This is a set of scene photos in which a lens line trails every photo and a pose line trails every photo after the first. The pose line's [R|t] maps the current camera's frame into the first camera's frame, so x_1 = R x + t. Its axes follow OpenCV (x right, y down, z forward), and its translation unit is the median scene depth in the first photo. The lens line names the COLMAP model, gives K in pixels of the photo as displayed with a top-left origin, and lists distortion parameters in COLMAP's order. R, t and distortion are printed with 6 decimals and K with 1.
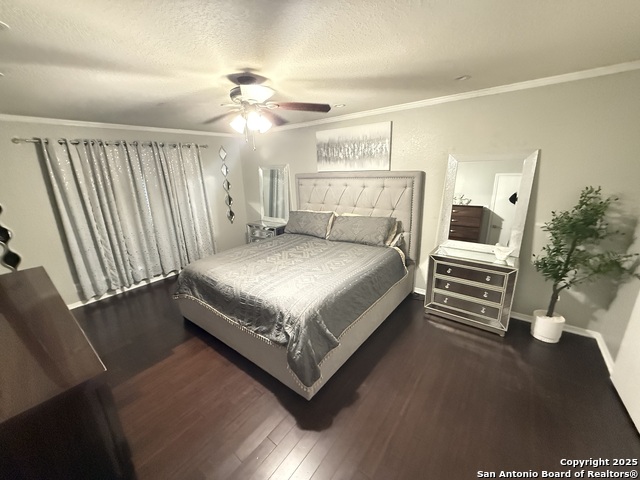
lens RADIAL K [[257.3, 0, 322.1], [0, 257.3, 238.8], [0, 0, 1]] dist [0.002257, 0.000044]
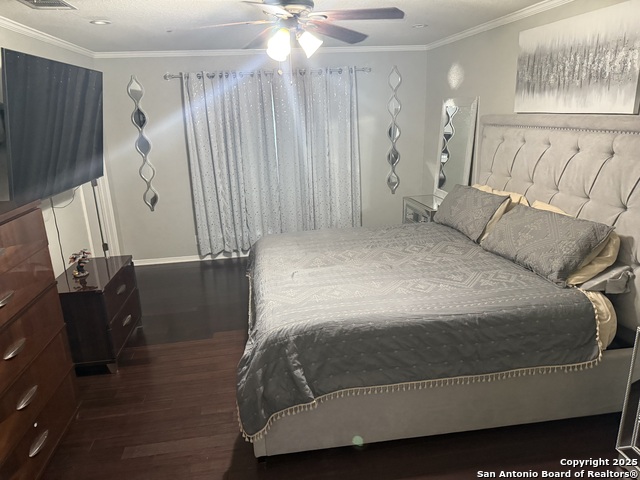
lens RADIAL K [[460.1, 0, 321.8], [0, 460.1, 240.3], [0, 0, 1]] dist [0.076698, -0.076946]
pose [[0.720760, 0.200865, -0.663444, 0.418307], [-0.175701, 0.978779, 0.105457, -0.052316], [0.670548, 0.040558, 0.740757, 0.091126]]
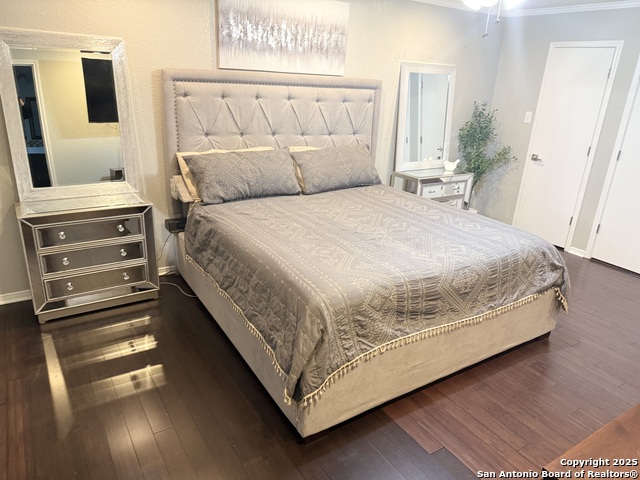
lens RADIAL K [[460.1, 0, 325.7], [0, 460.1, 238.5], [0, 0, 1]] dist [0.076698, -0.076946]
pose [[0.318651, -0.268156, 0.909150, -0.957736], [0.186018, 0.958188, 0.217422, -0.119346], [-0.929440, 0.099837, 0.355209, 0.604645]]
